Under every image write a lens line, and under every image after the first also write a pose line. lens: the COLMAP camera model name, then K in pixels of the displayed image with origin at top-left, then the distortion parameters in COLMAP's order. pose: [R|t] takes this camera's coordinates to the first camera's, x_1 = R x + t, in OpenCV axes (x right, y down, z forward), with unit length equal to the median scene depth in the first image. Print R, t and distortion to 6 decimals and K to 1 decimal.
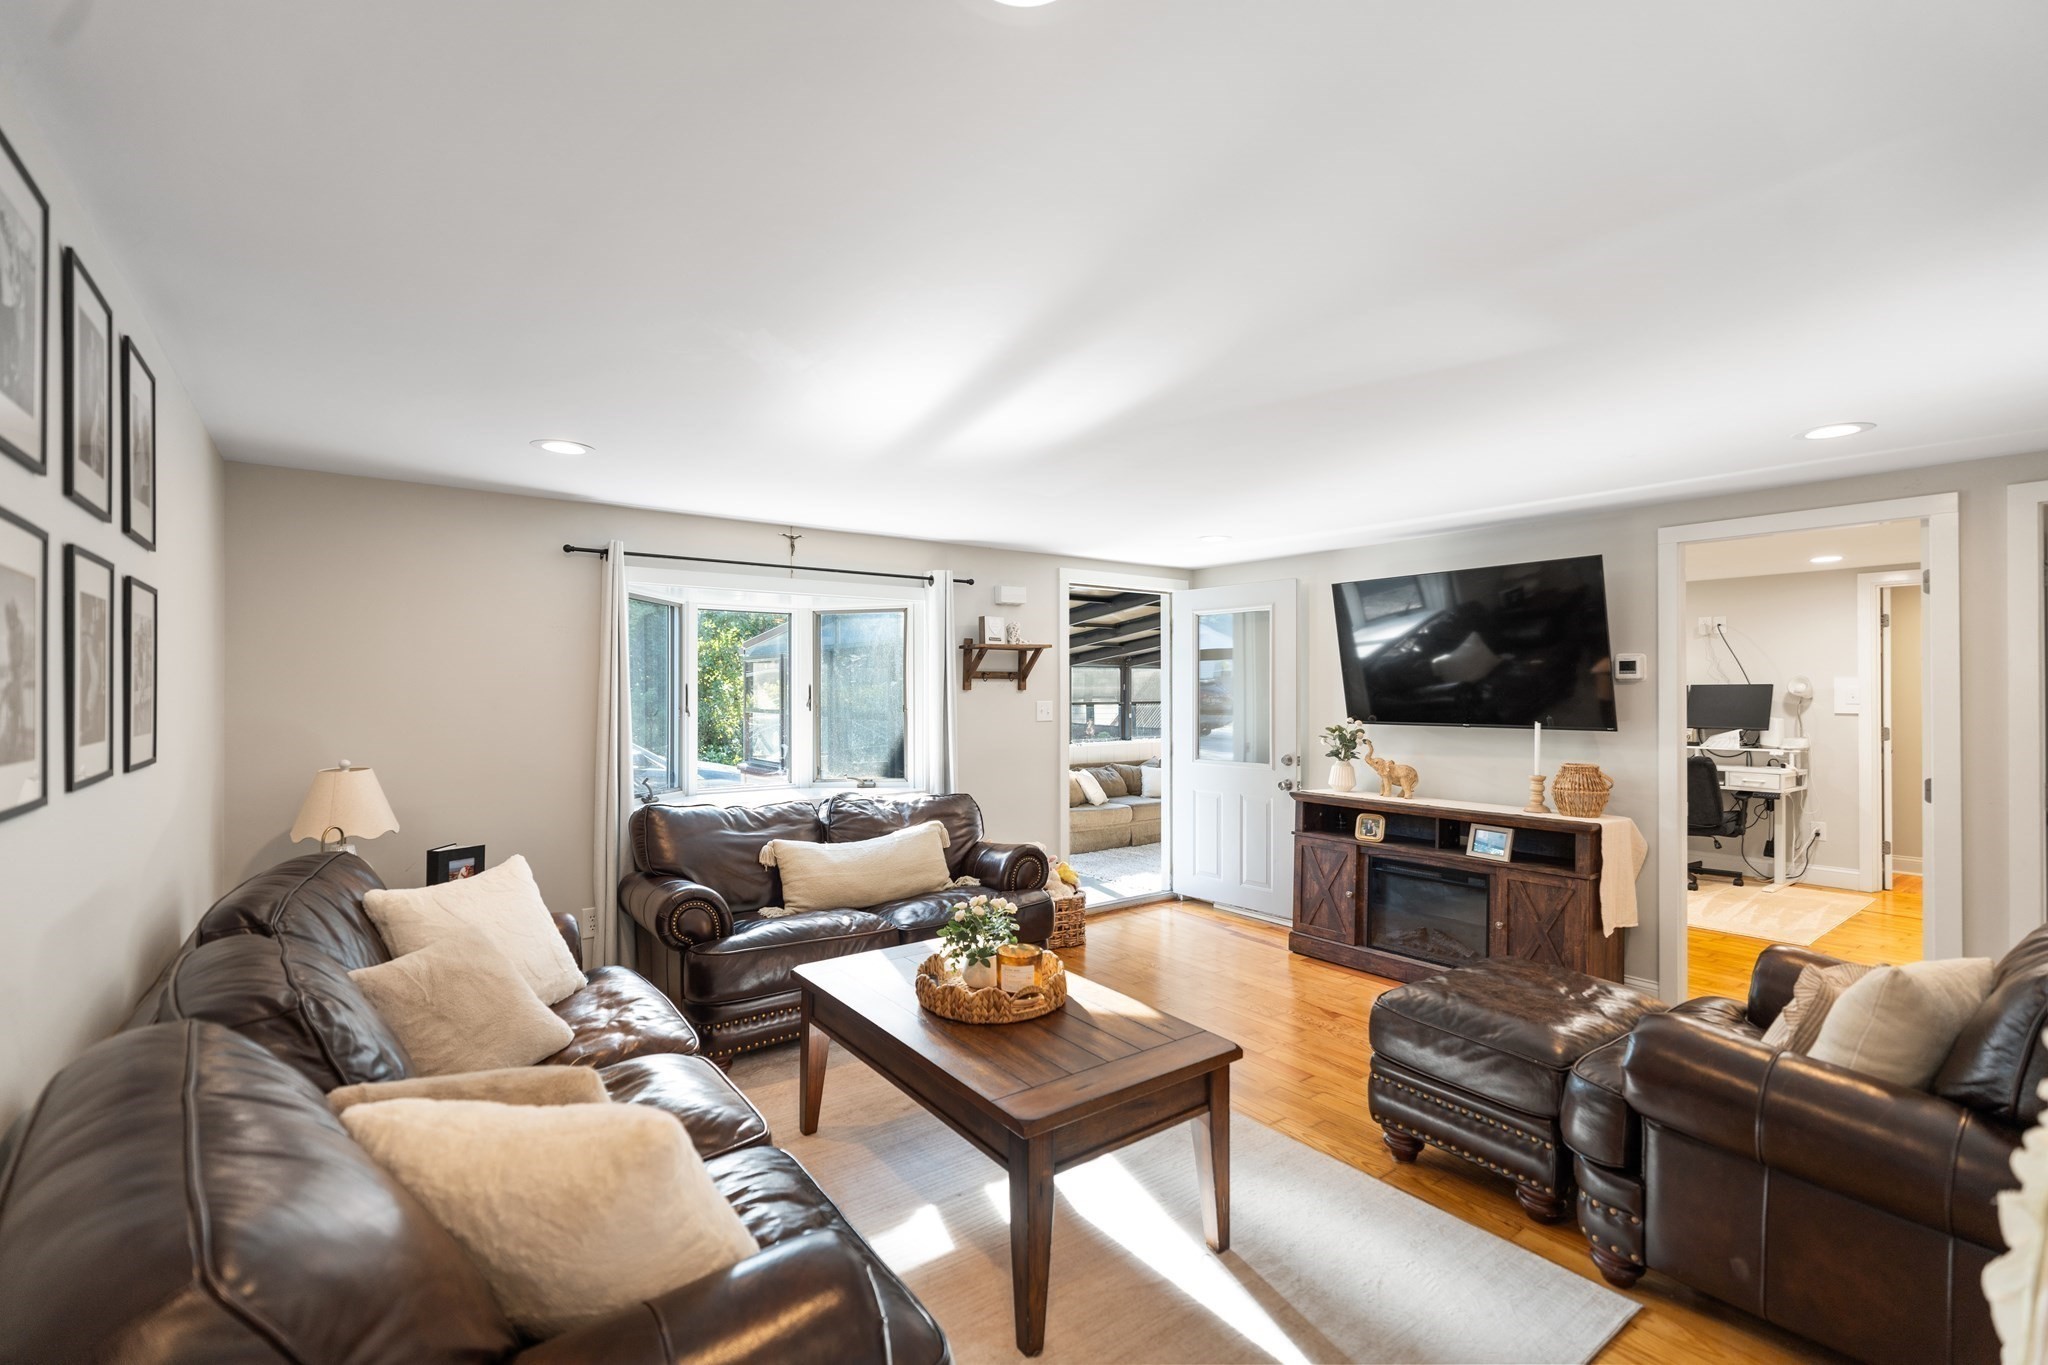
lens RADIAL K [[904.4, 0, 1024.0], [0, 904.4, 682.5], [0, 0, 1]] dist [-0.001558, -0.000356]
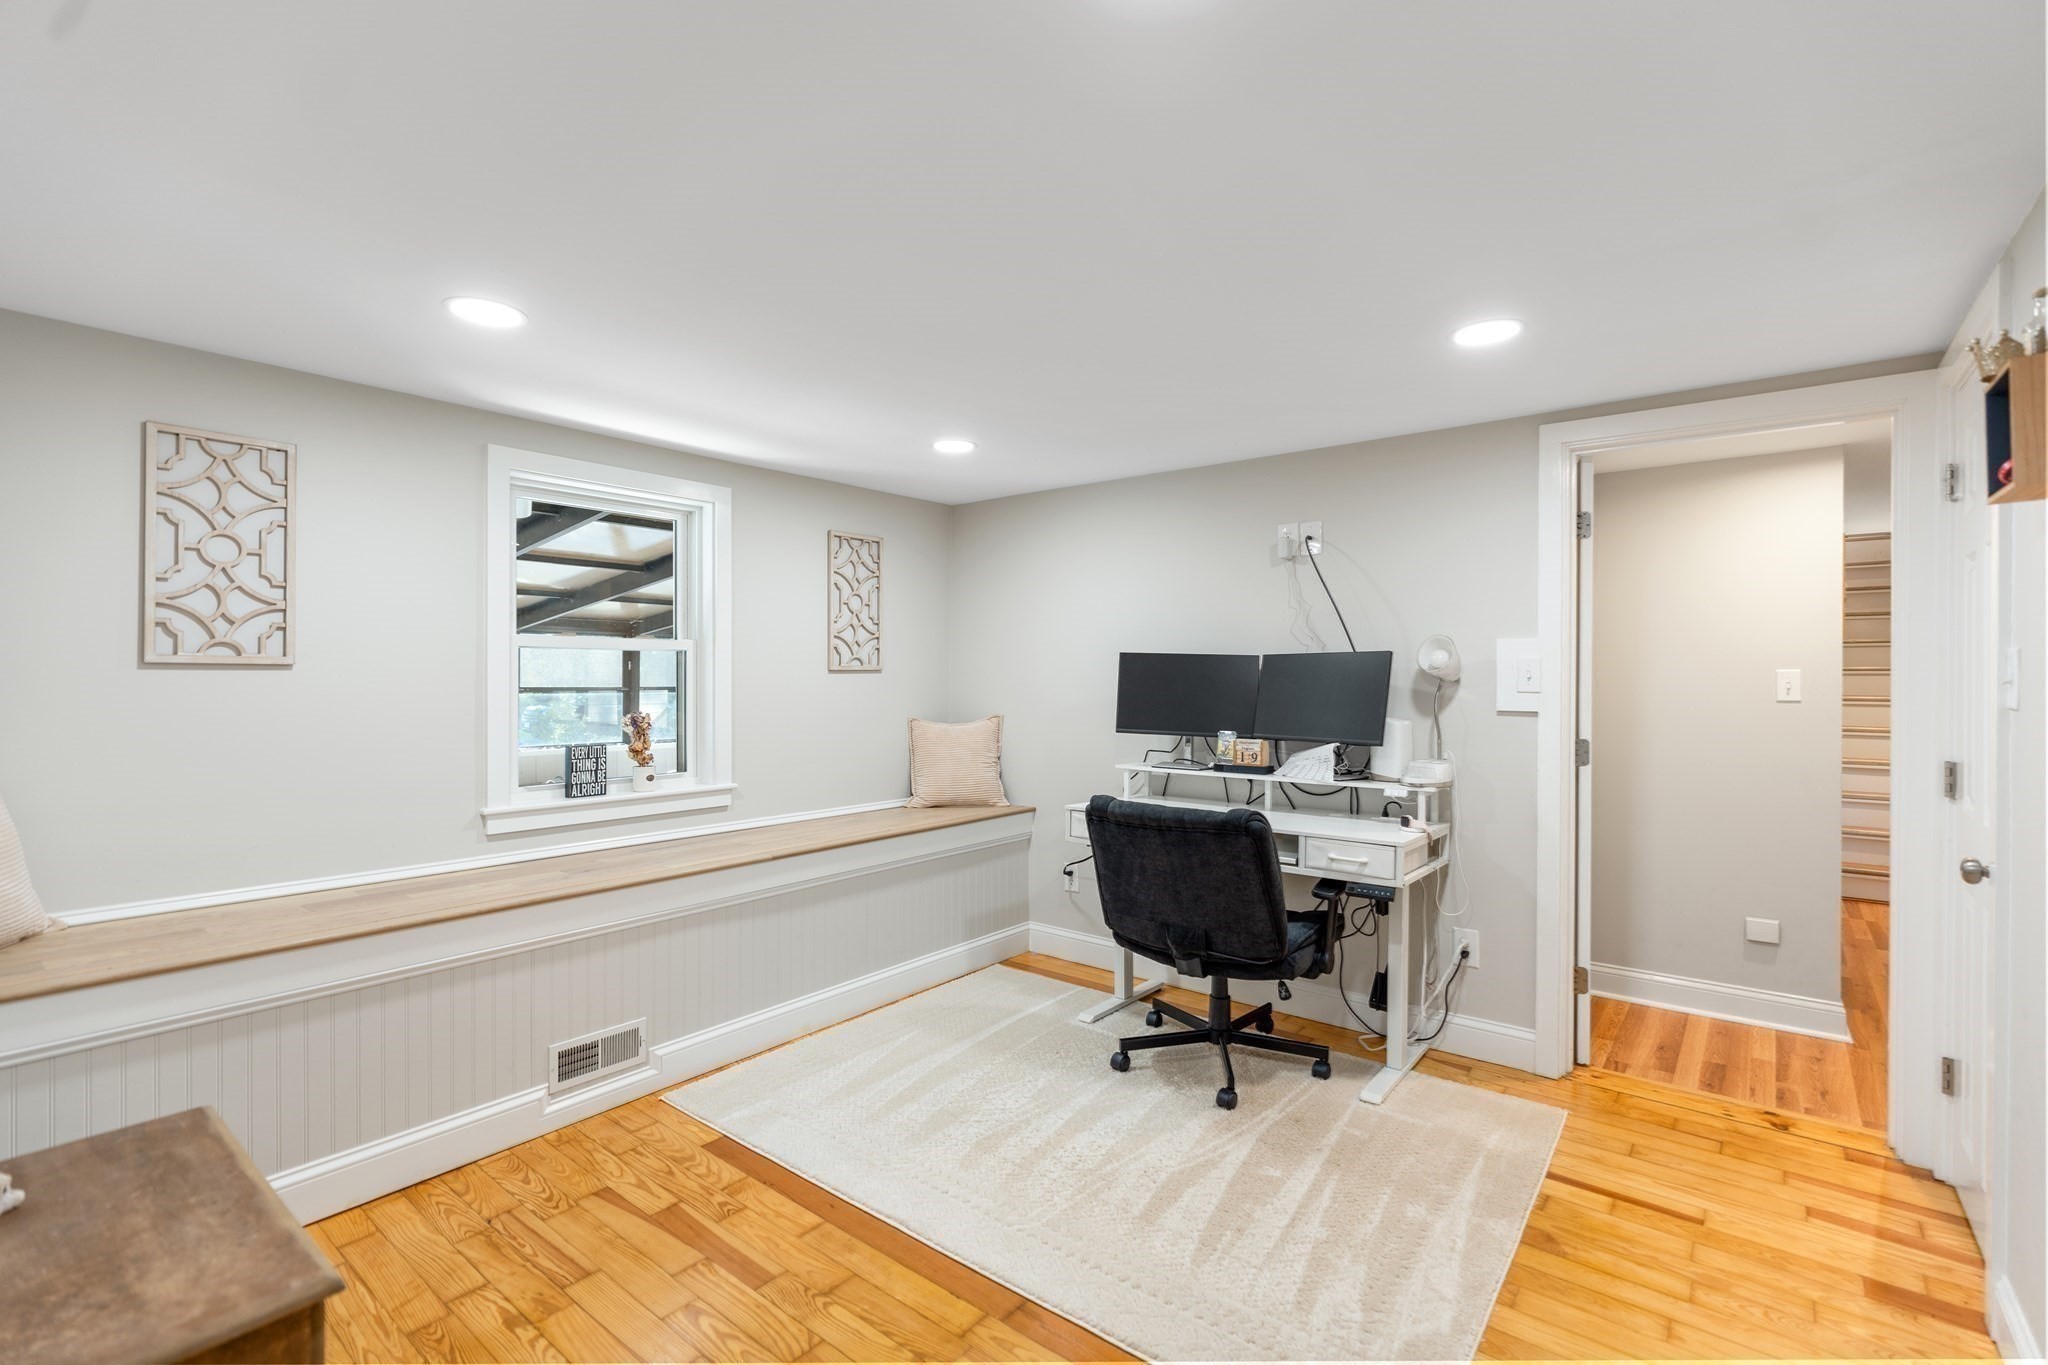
lens RADIAL K [[926.2, 0, 1024.0], [0, 926.2, 682.5], [0, 0, 1]] dist [0.001842, 0.000147]
pose [[0.966254, 0.003310, 0.257569, 0.512348], [-0.007060, 0.999882, 0.013635, 0.013330], [-0.257494, -0.014993, 0.966164, 0.572035]]
